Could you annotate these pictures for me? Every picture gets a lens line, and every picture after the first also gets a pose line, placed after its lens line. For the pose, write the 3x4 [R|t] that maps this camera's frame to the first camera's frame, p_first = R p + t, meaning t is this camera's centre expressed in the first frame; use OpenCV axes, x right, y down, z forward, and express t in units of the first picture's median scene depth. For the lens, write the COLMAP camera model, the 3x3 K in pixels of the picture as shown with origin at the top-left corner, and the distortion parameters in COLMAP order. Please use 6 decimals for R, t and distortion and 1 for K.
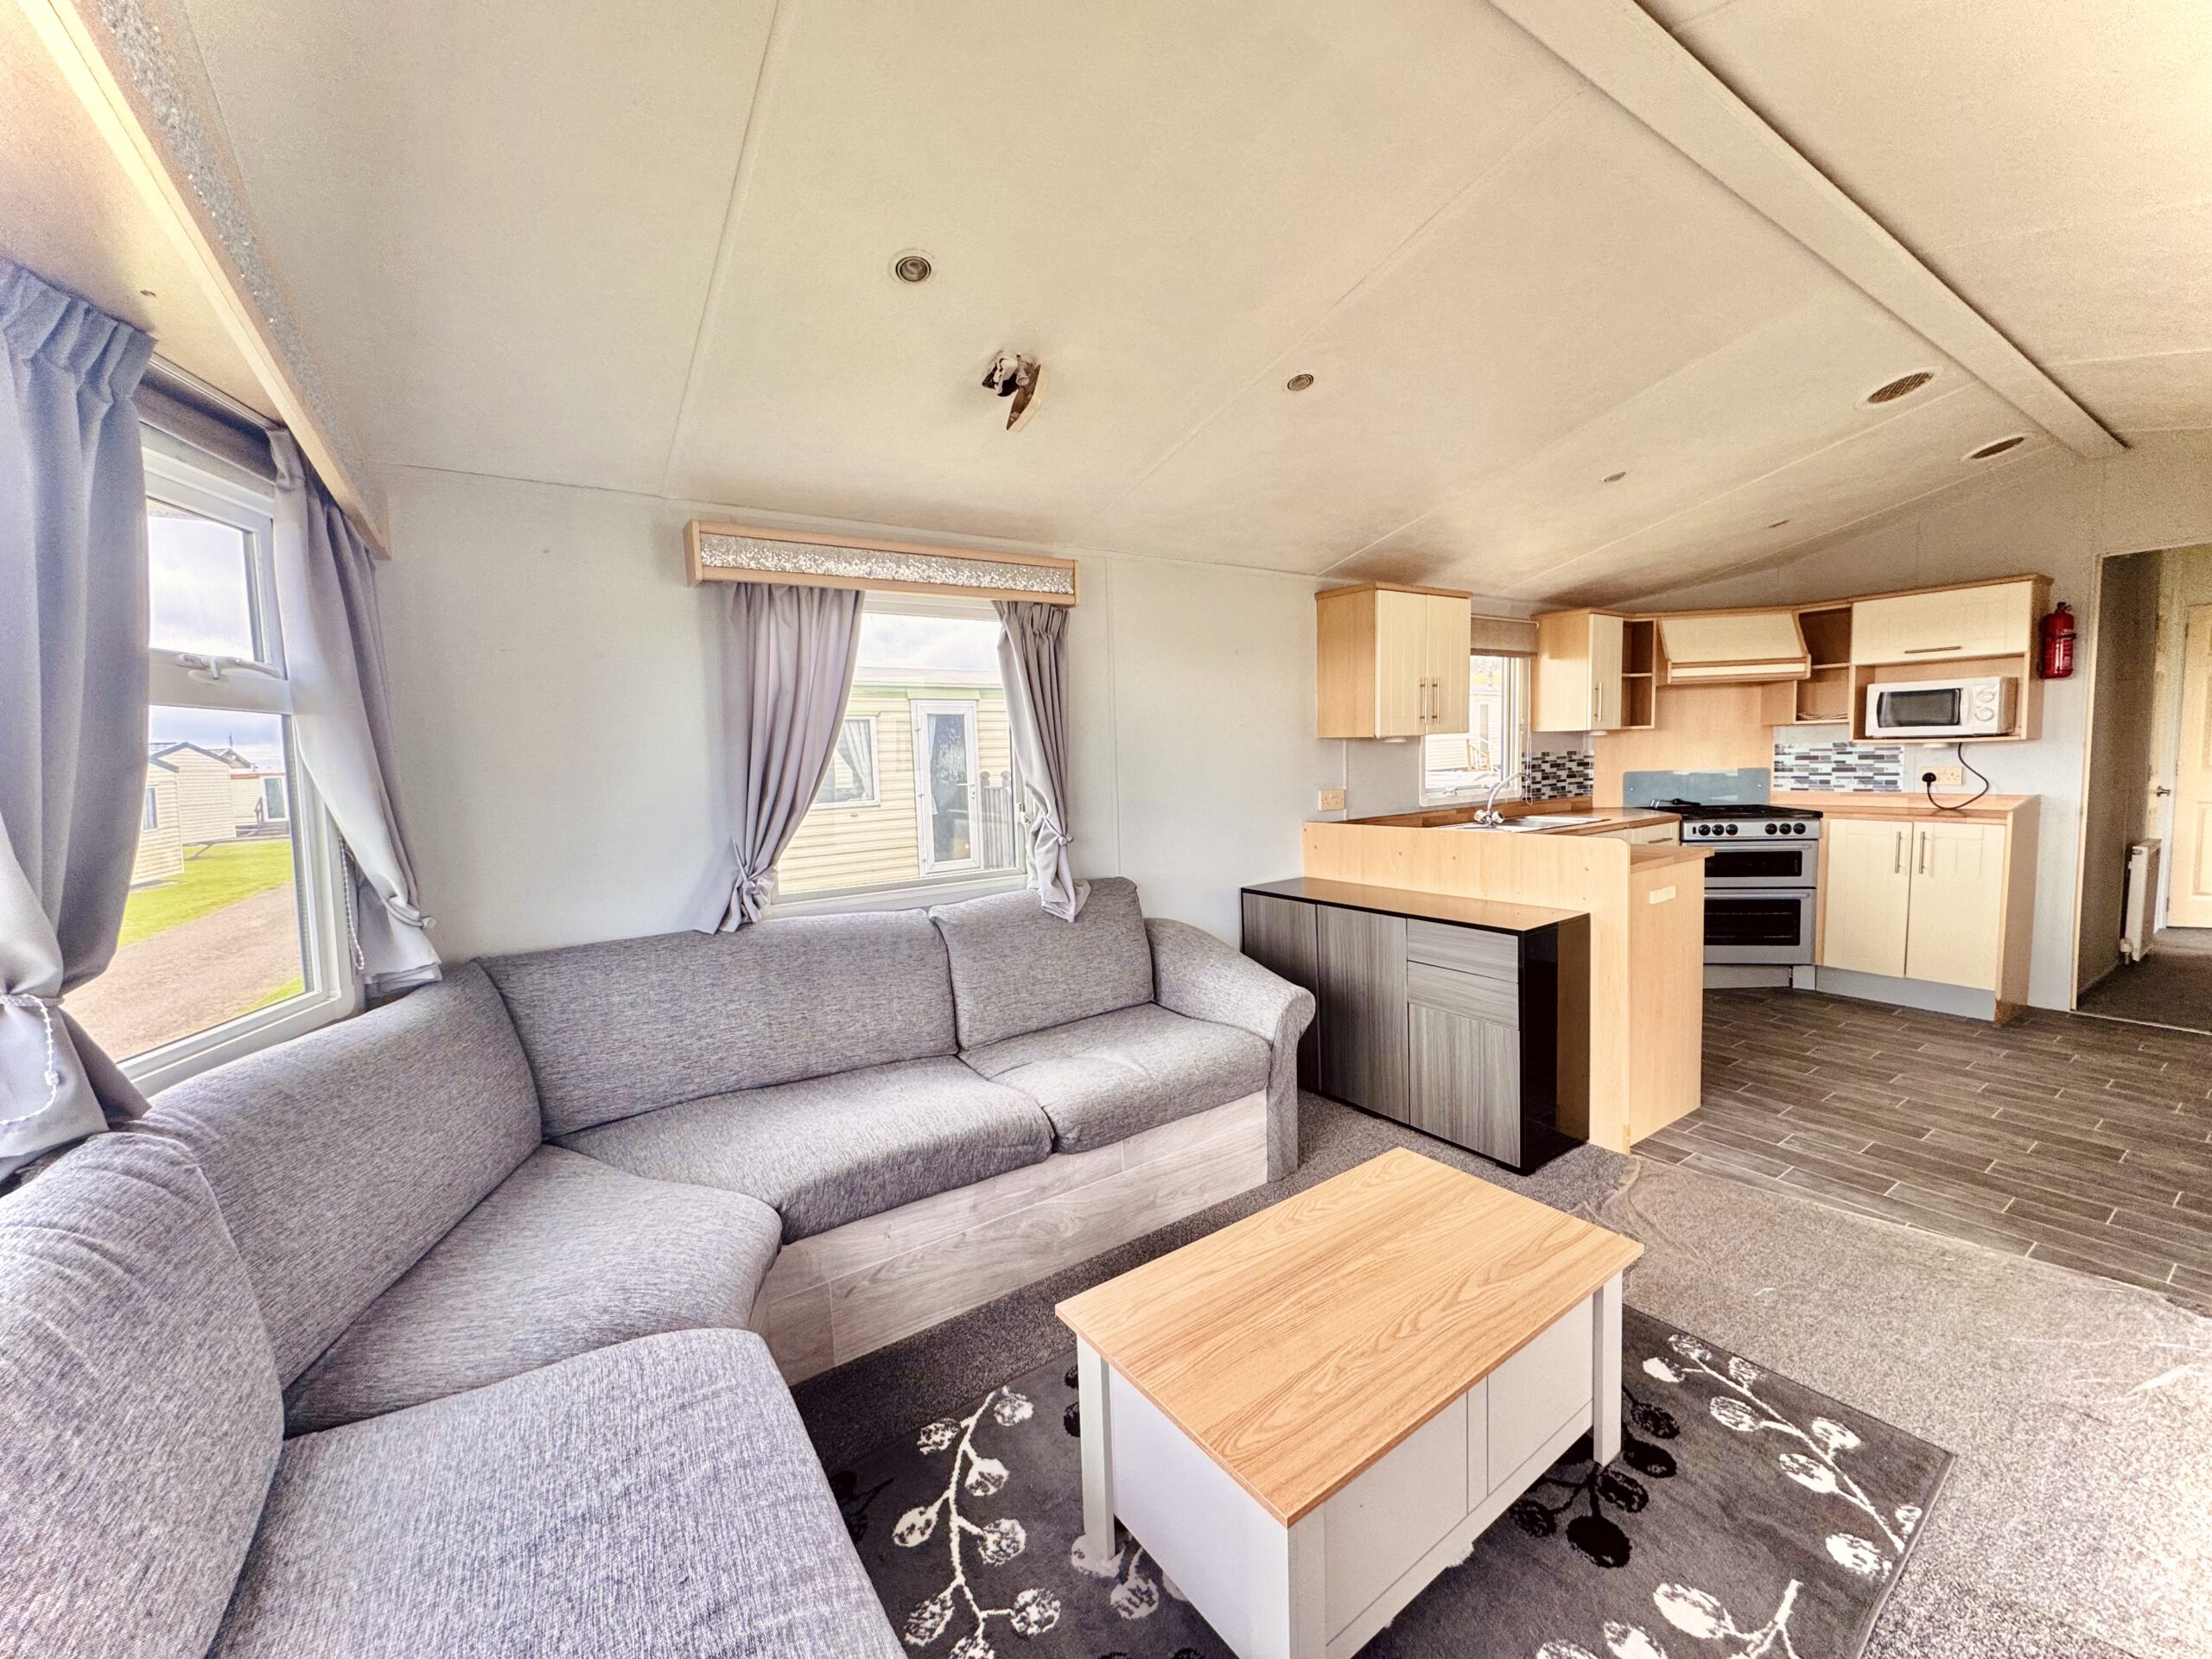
lens RADIAL K [[879.1, 0, 1106.6], [0, 879.1, 821.2], [0, 0, 1]] dist [-0.001775, -0.000074]
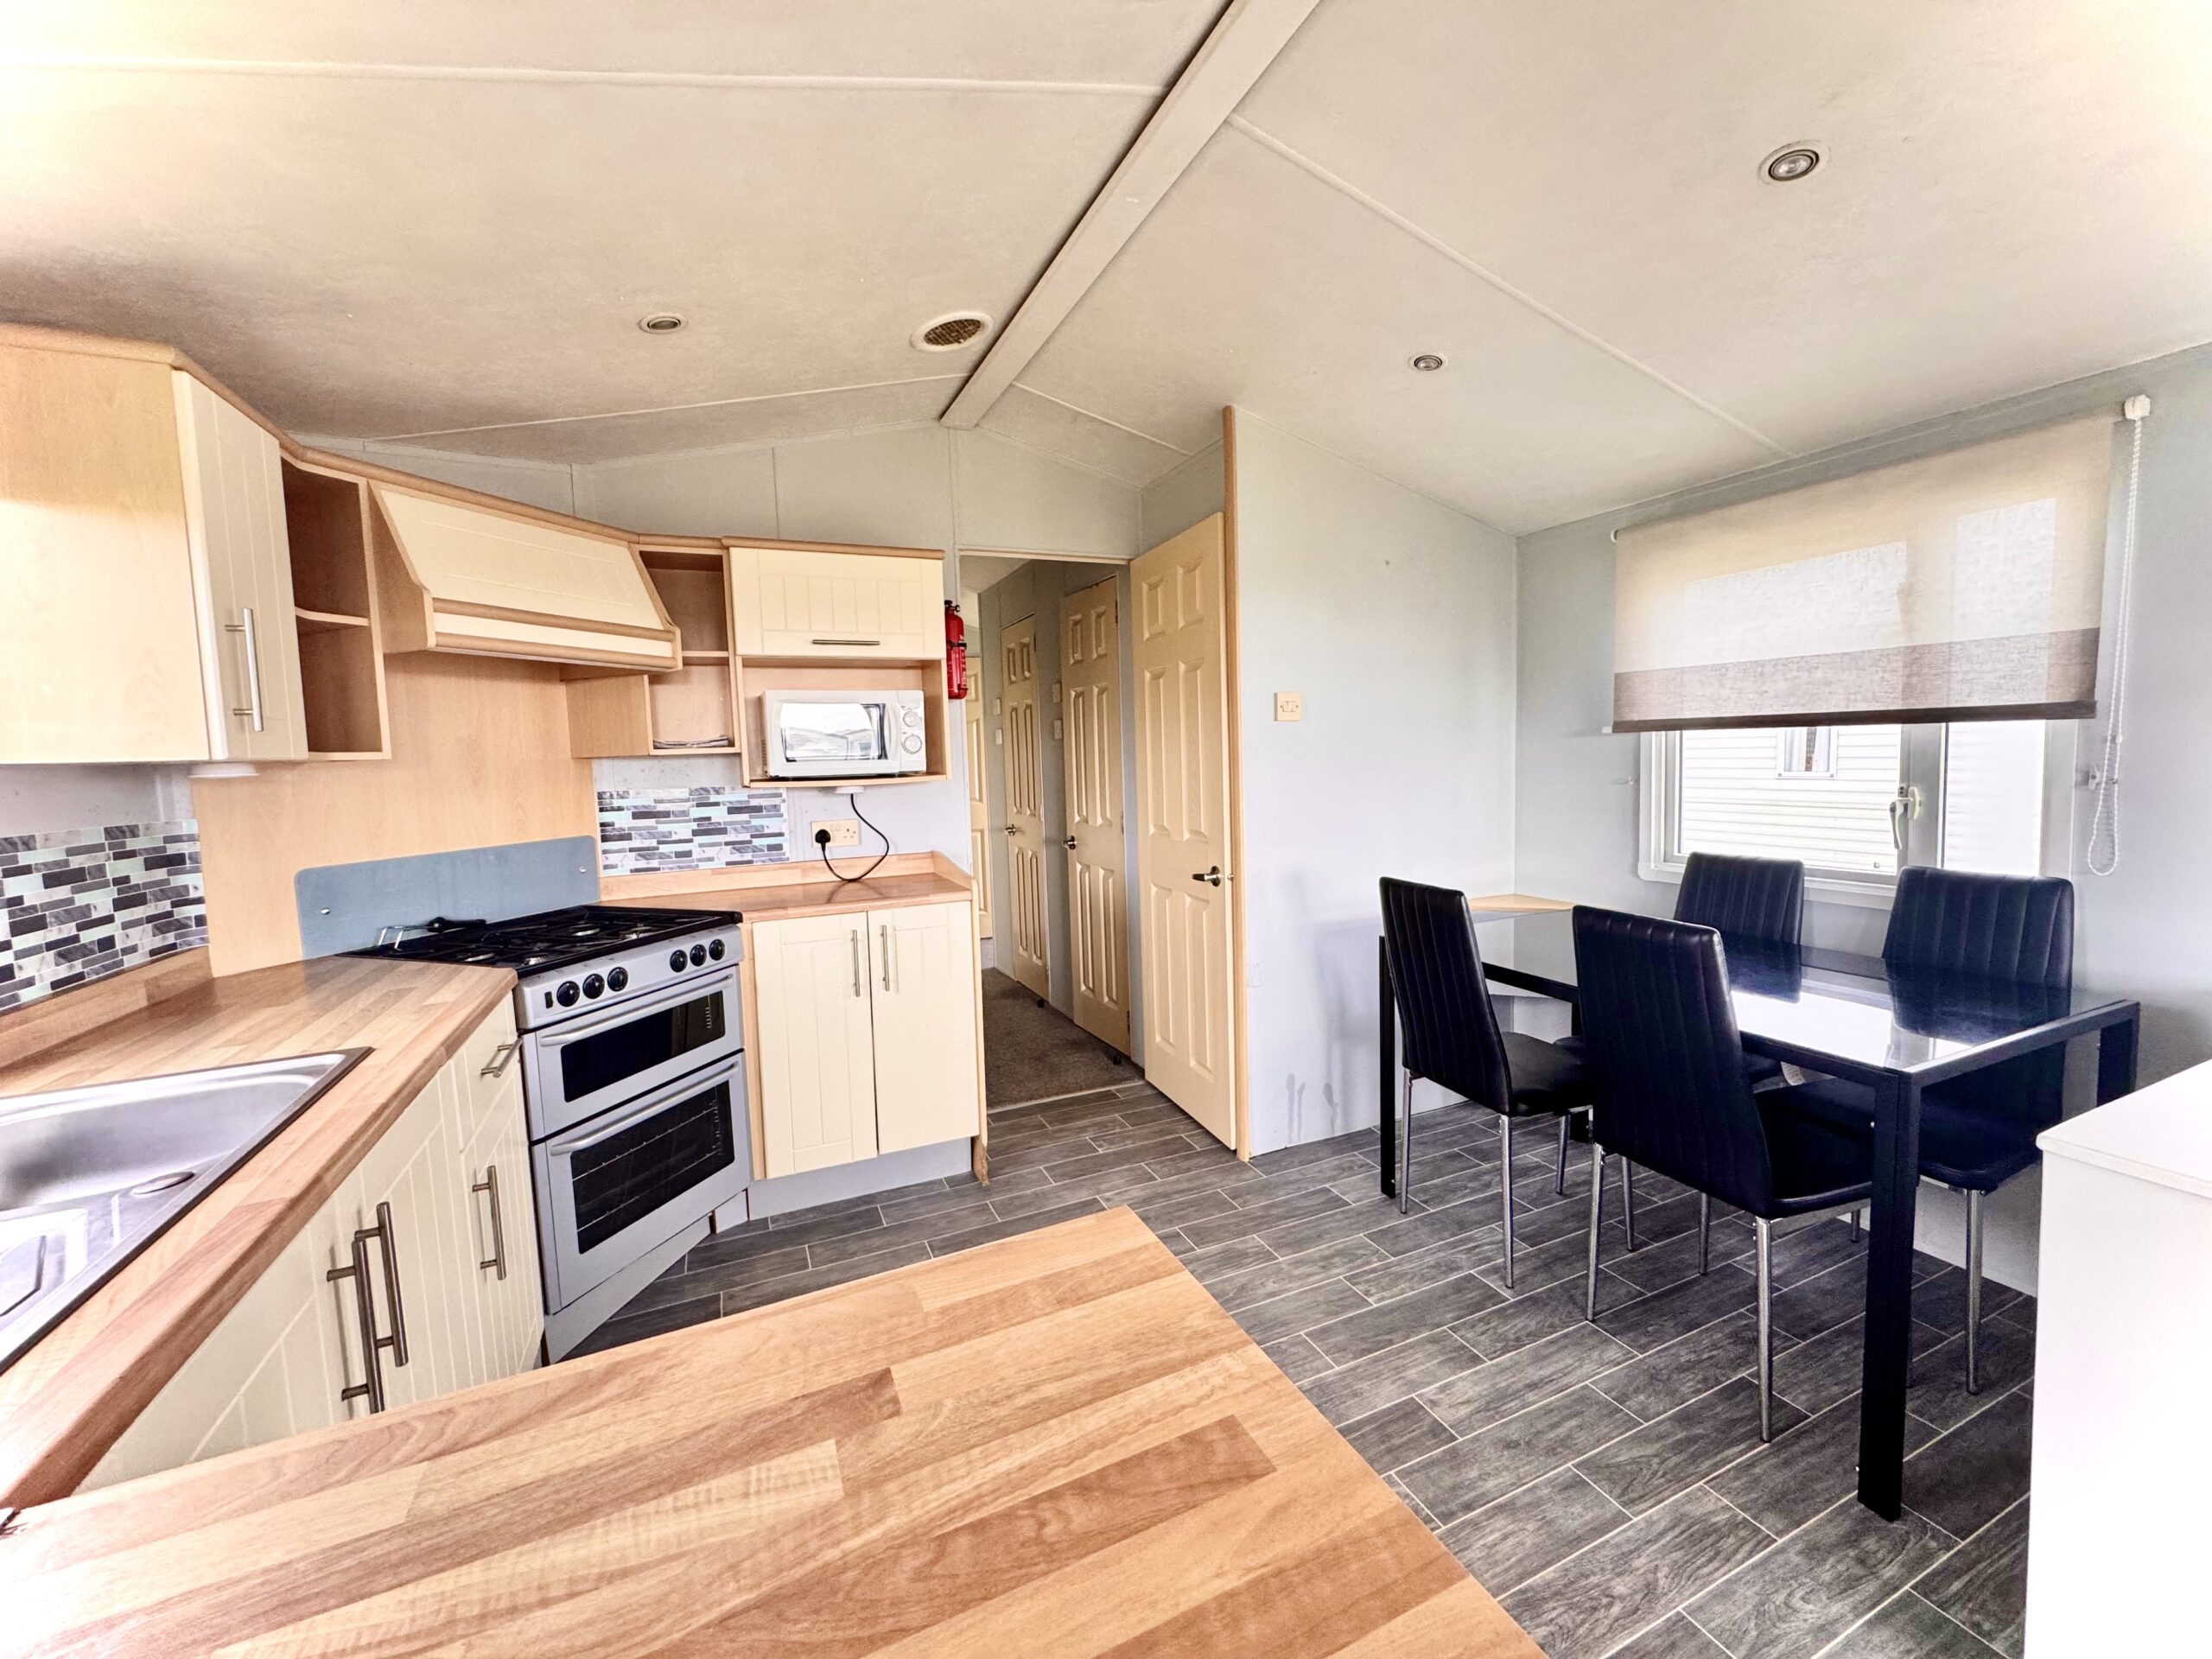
lens RADIAL K [[879.1, 0, 1106.6], [0, 879.1, 821.2], [0, 0, 1]] dist [-0.001775, -0.000074]
pose [[0.177310, -0.052282, 0.982765, 0.302048], [0.103172, 0.994073, 0.034269, -0.060370], [-0.978732, 0.095318, 0.181653, 0.641359]]
